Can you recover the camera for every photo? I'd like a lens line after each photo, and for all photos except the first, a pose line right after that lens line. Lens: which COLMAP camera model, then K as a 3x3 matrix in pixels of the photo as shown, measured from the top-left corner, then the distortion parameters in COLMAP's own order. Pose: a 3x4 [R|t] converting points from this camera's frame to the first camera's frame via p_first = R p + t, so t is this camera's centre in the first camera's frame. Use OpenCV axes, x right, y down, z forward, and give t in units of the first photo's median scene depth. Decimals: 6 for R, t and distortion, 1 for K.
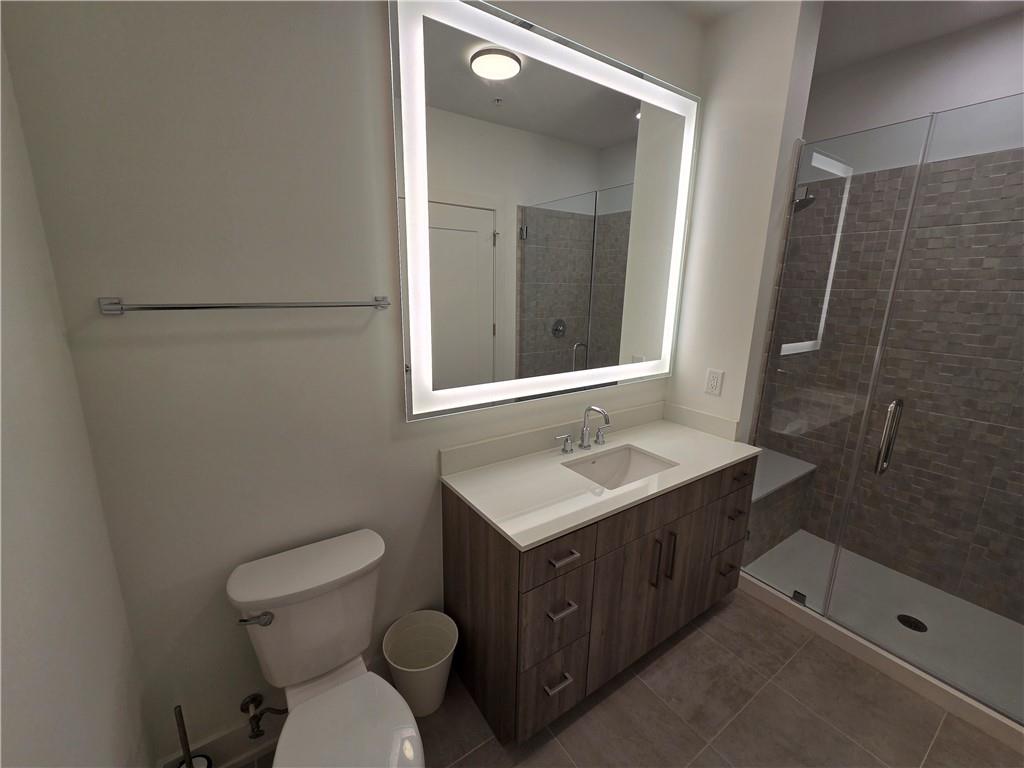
lens RADIAL K [[419.5, 0, 512.0], [0, 419.5, 384.0], [0, 0, 1]] dist [0.009794, 0.000065]
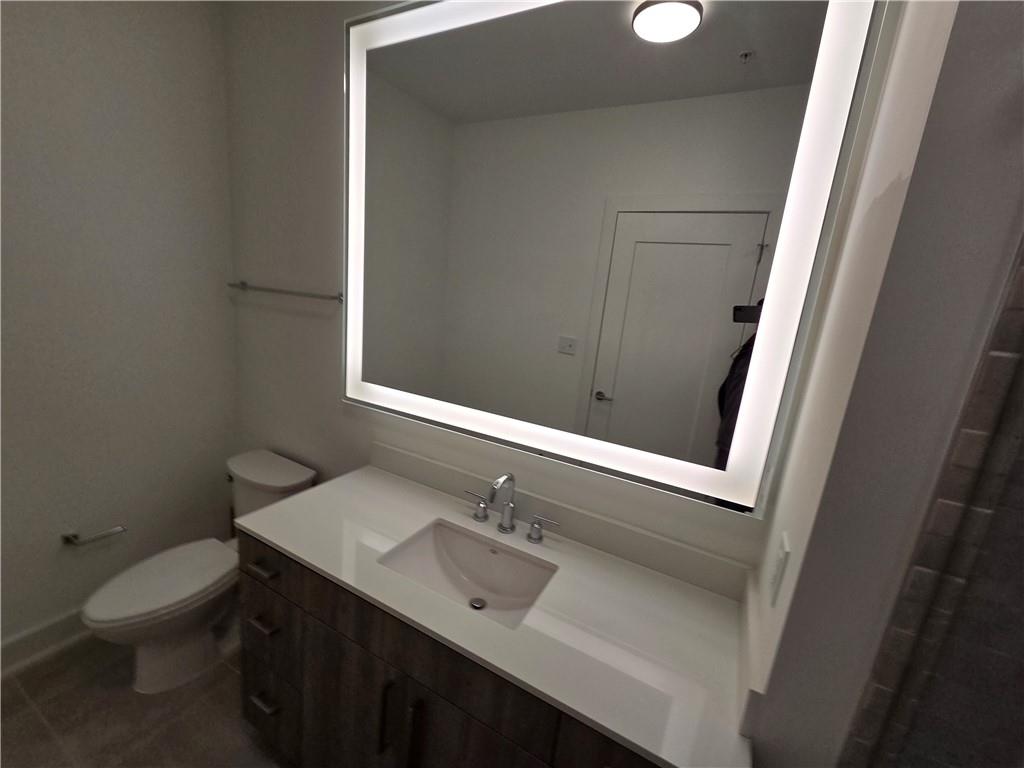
lens RADIAL K [[419.5, 0, 512.0], [0, 419.5, 384.0], [0, 0, 1]] dist [0.009794, 0.000065]
pose [[0.459637, 0.223012, -0.859650, 0.787589], [-0.285706, 0.953633, 0.094632, -0.162596], [0.840896, 0.202111, 0.502042, 0.649651]]
